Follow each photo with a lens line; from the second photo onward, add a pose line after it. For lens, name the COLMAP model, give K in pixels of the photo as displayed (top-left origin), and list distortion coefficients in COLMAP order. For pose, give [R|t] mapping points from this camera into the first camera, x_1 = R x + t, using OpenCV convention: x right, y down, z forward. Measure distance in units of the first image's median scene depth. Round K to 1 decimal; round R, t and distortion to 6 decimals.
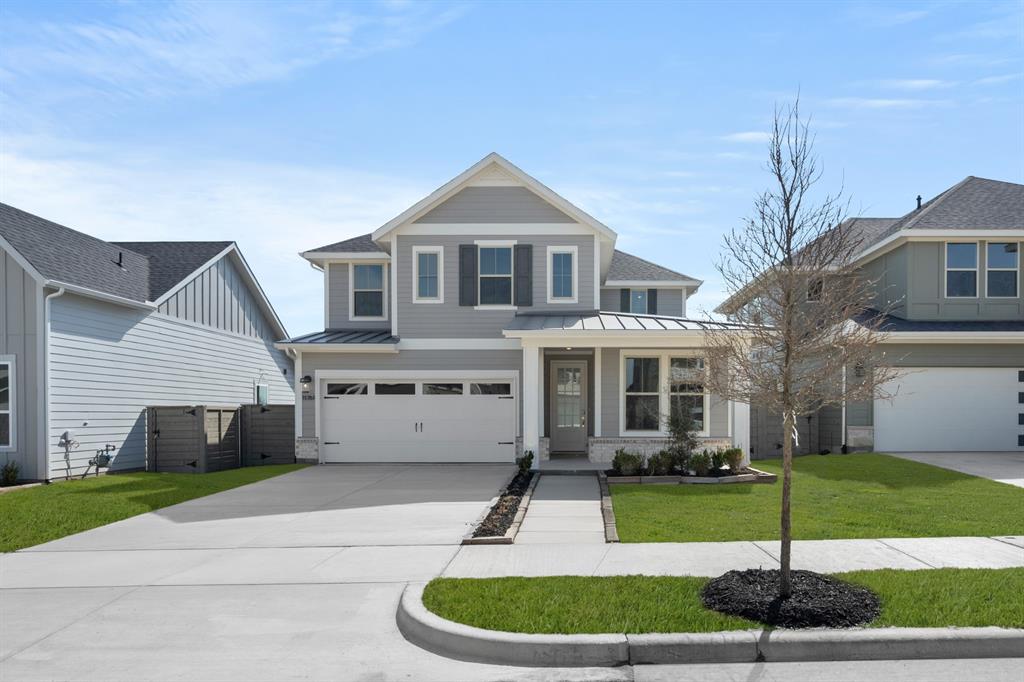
lens RADIAL K [[482.0, 0, 512.0], [0, 482.0, 343.3], [0, 0, 1]] dist [0.000001, 0.000928]
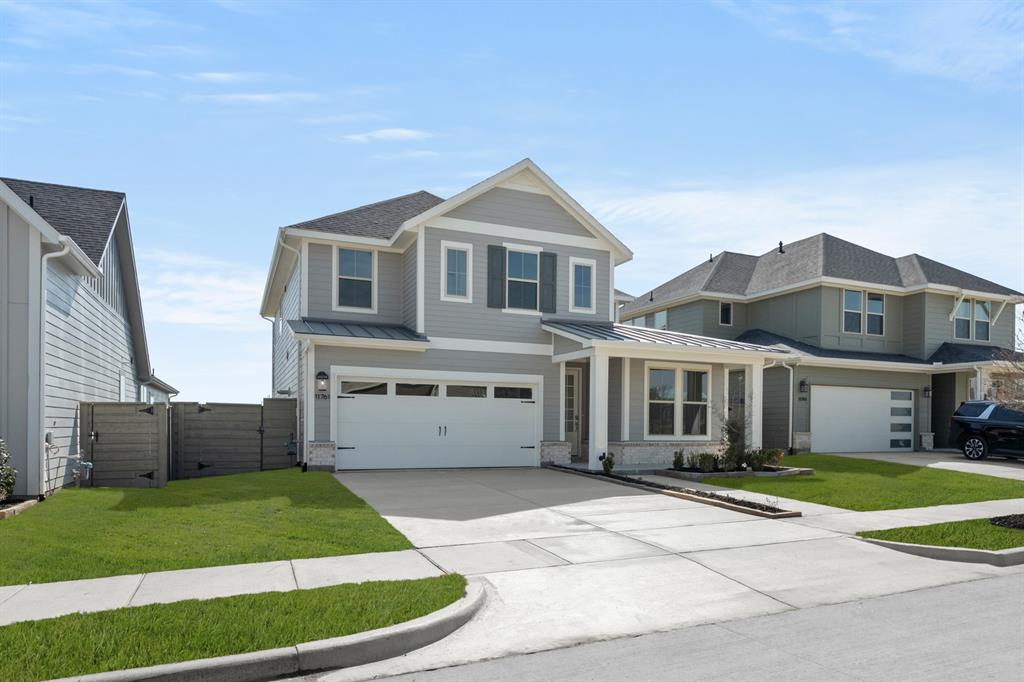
lens RADIAL K [[520.4, 0, 512.6], [0, 520.4, 339.7], [0, 0, 1]] dist [0.005030, -0.000491]
pose [[0.942139, 0.063972, 0.329061, -0.404672], [-0.061719, 0.997944, -0.017298, 0.003499], [-0.329491, -0.004012, 0.944150, -0.016705]]
